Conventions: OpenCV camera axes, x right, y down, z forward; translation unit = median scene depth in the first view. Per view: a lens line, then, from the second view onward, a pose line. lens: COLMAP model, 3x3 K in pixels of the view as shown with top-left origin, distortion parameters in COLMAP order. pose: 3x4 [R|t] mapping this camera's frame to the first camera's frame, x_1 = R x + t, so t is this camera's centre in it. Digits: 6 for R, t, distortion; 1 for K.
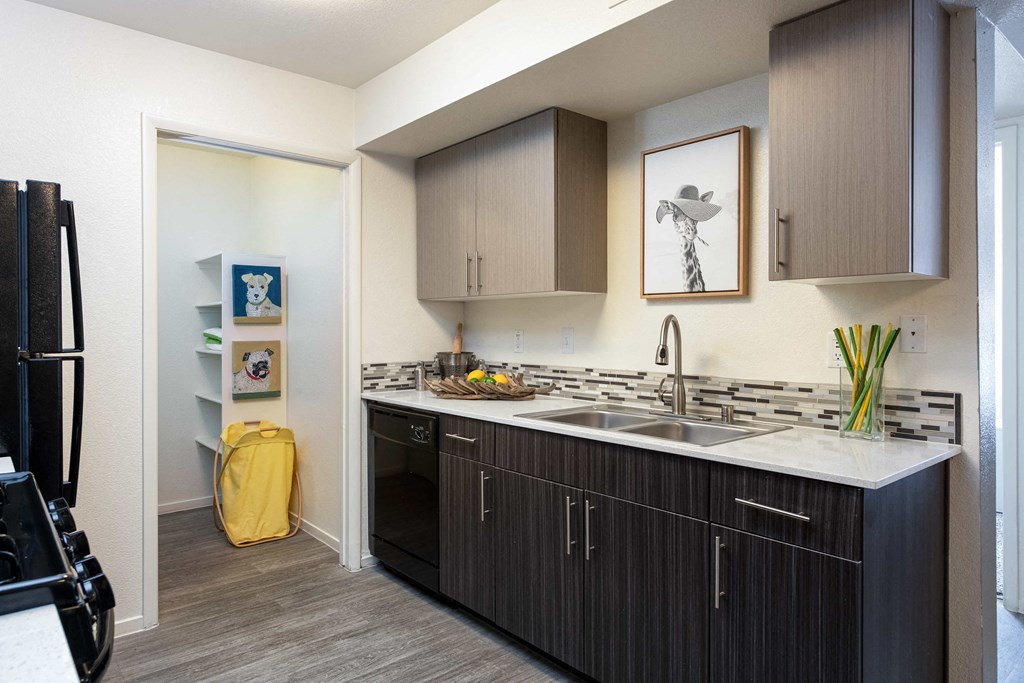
lens RADIAL K [[628.2, 0, 510.5], [0, 628.2, 330.2], [0, 0, 1]] dist [0.001682, 0.000103]
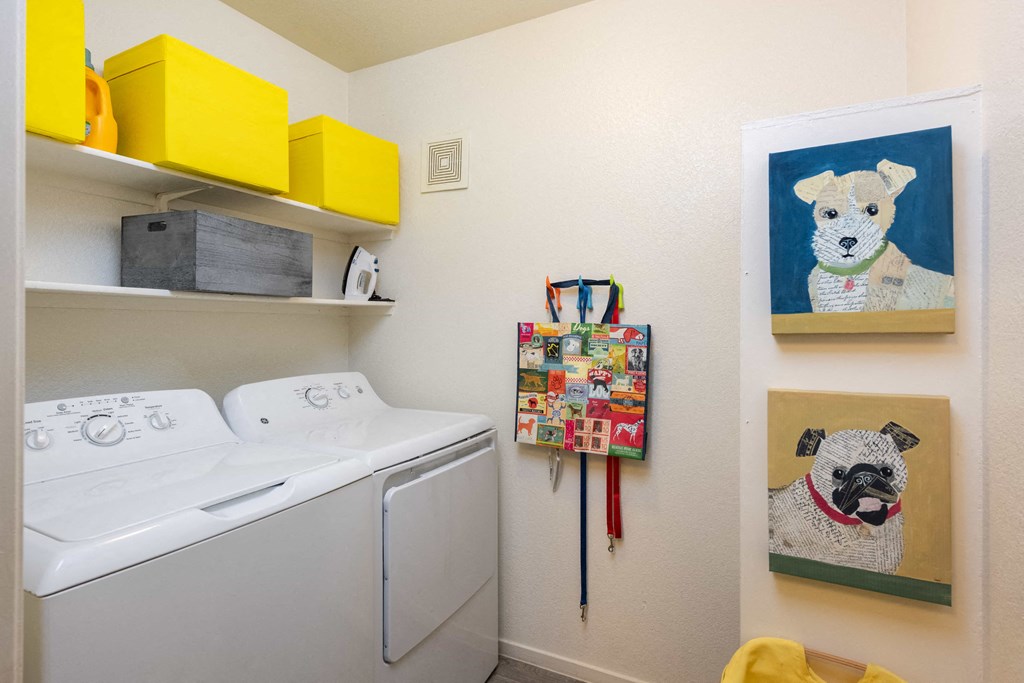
lens RADIAL K [[517.8, 0, 517.2], [0, 517.8, 329.0], [0, 0, 1]] dist [0.003981, 0.000456]
pose [[0.379913, 0.002477, -0.925019, -0.361482], [0.001975, 0.999992, 0.003489, -0.022879], [0.925020, -0.003153, 0.379905, 1.165112]]
